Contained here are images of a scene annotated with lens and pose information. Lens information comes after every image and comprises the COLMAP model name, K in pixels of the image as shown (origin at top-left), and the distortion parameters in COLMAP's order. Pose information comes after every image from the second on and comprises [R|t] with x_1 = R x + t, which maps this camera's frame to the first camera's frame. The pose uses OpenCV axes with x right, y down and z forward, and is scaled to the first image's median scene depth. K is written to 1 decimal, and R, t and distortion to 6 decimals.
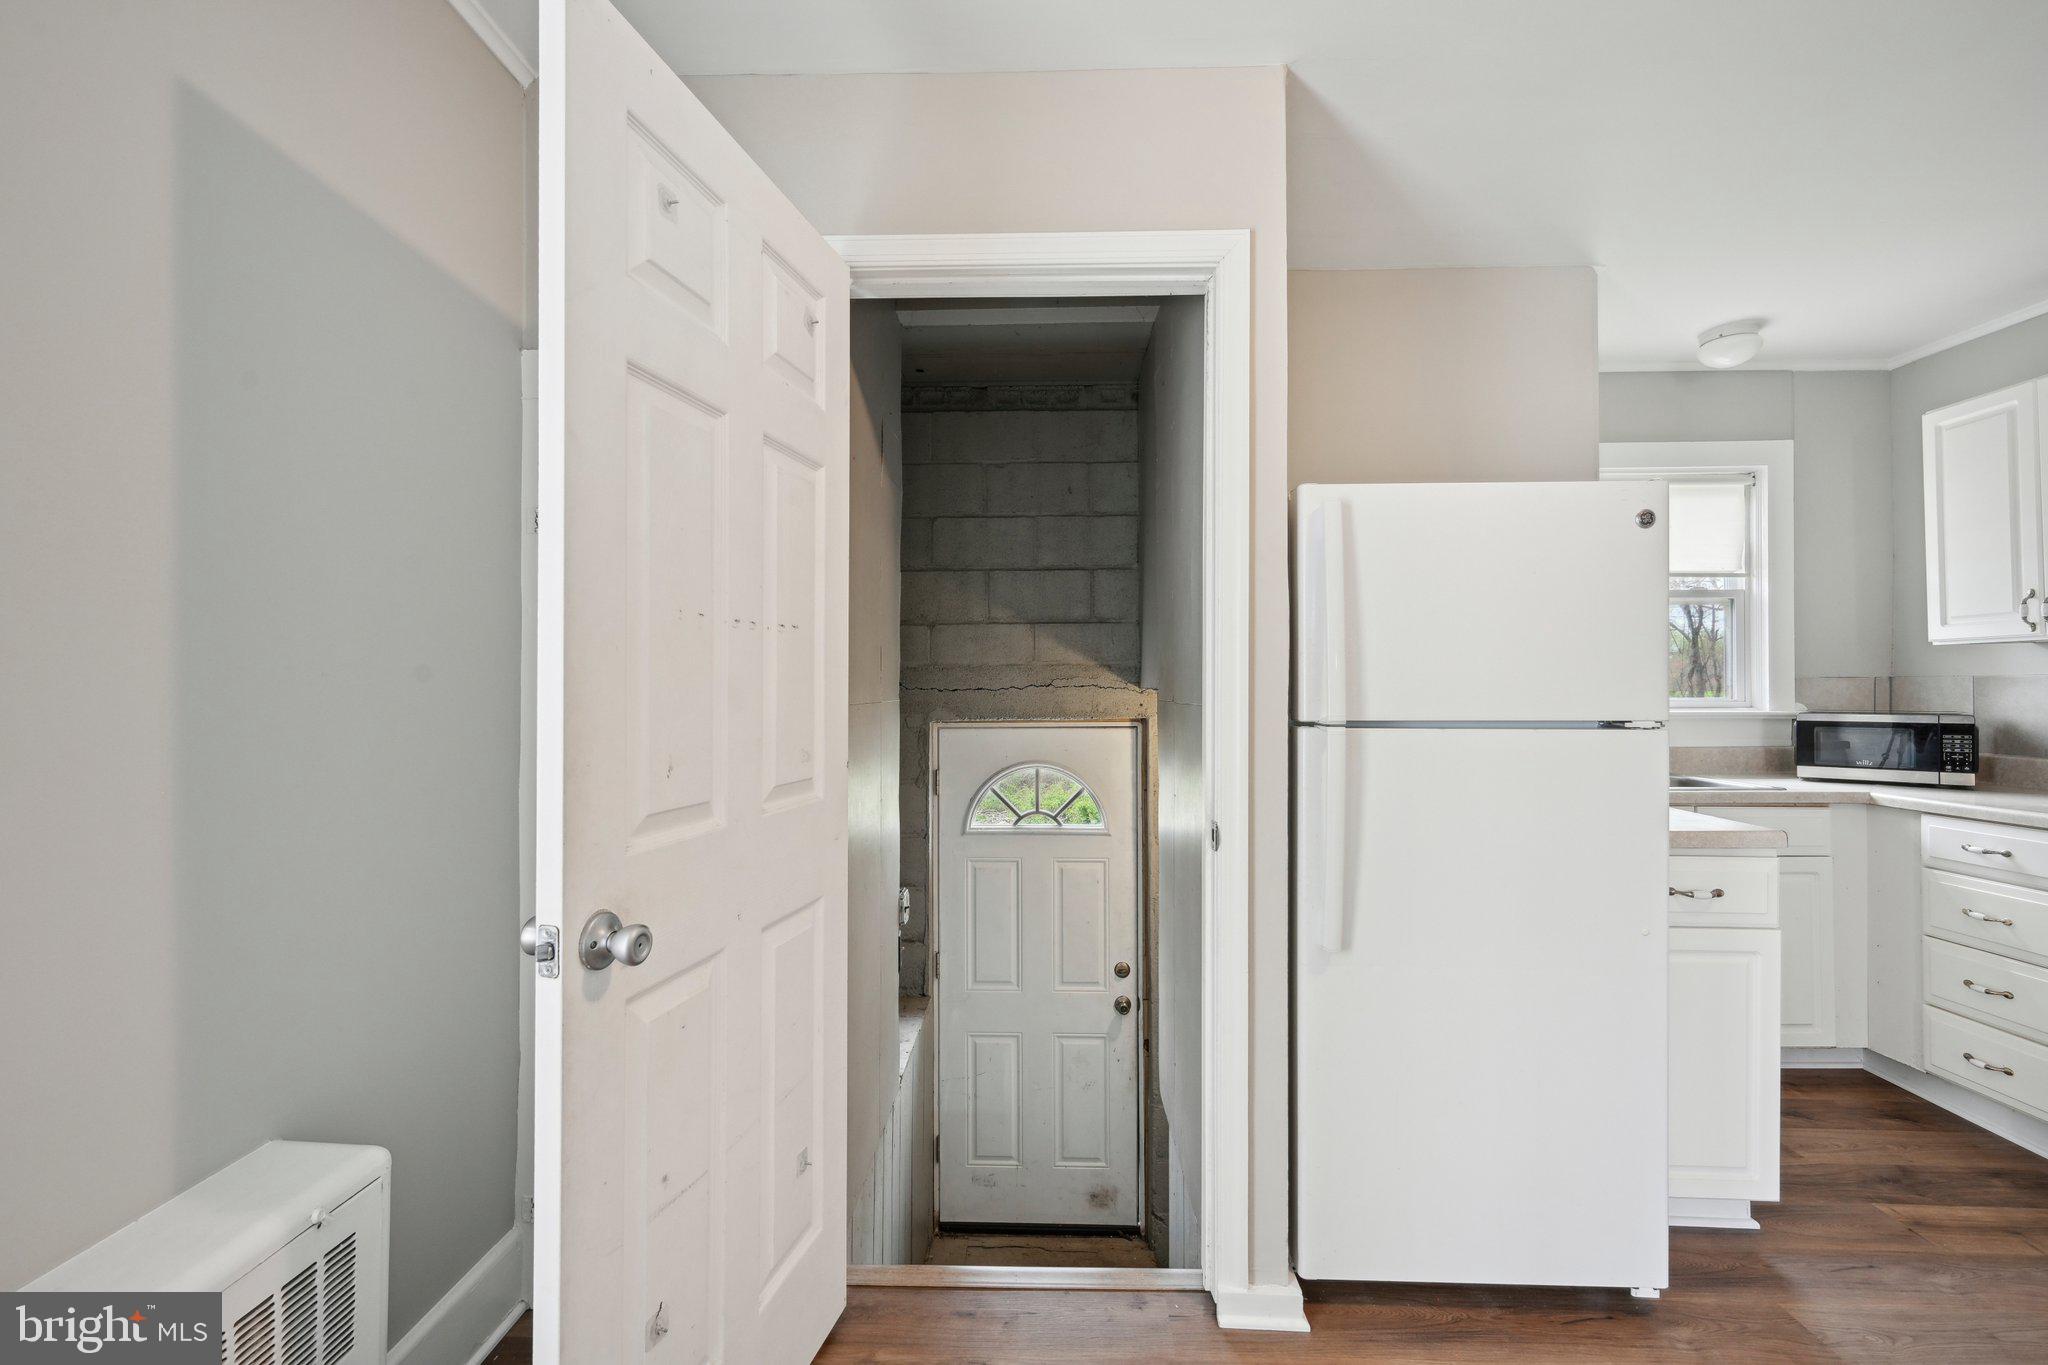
lens RADIAL K [[886.5, 0, 1024.0], [0, 886.5, 682.5], [0, 0, 1]] dist [-0.001603, 0.002580]
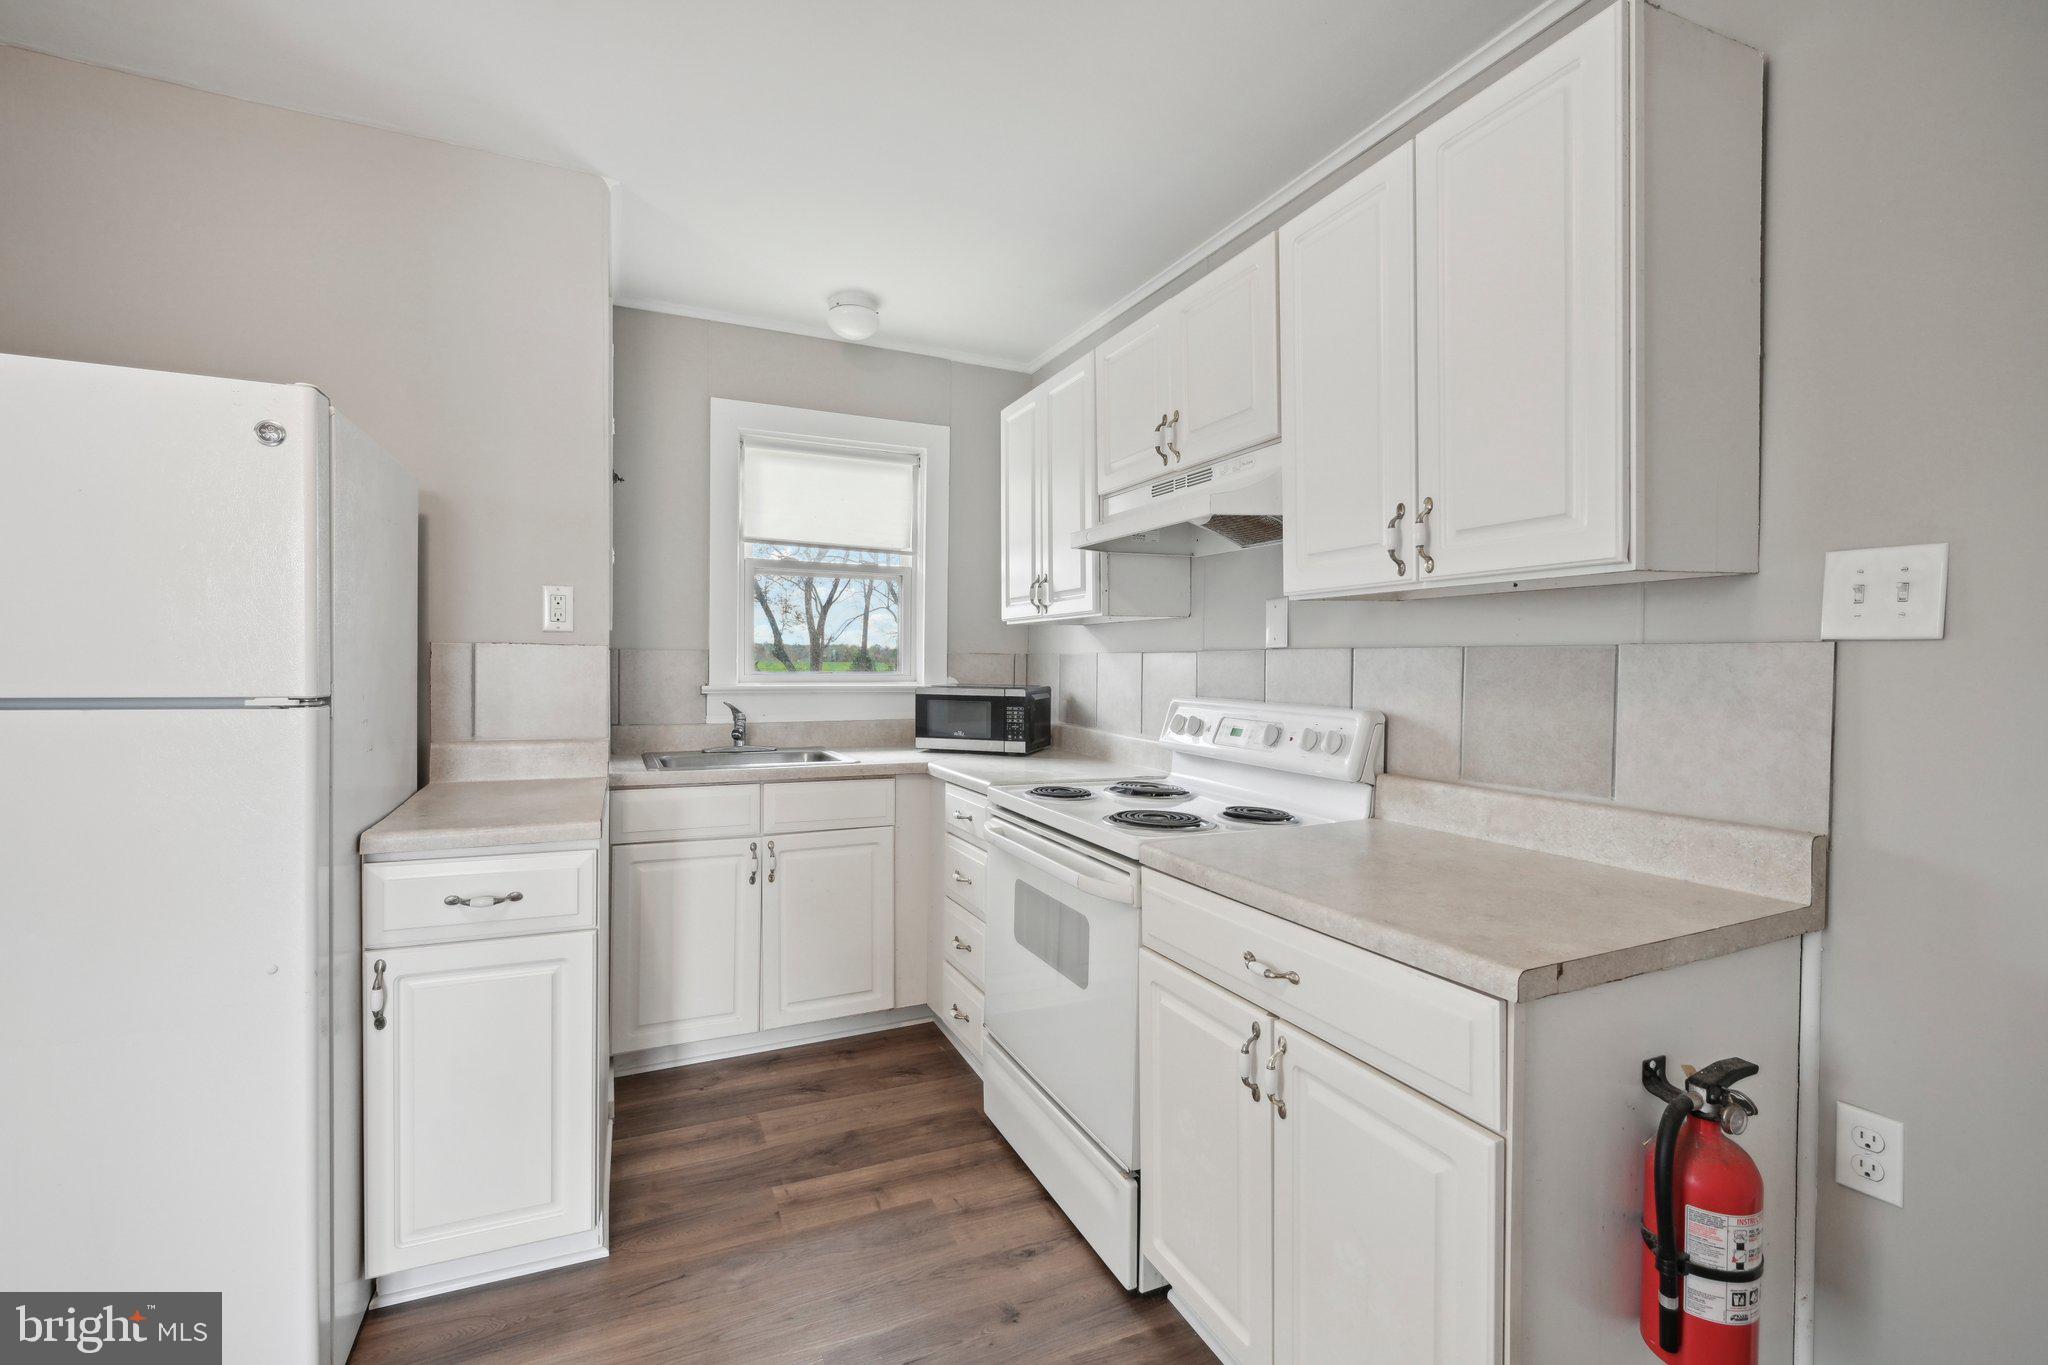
lens RADIAL K [[886.5, 0, 1024.0], [0, 886.5, 682.5], [0, 0, 1]] dist [-0.001603, 0.002580]
pose [[0.898805, 0.002336, 0.438342, 0.654296], [-0.015495, 0.999530, 0.026446, -0.000159], [-0.438074, -0.030561, 0.898419, 0.014912]]
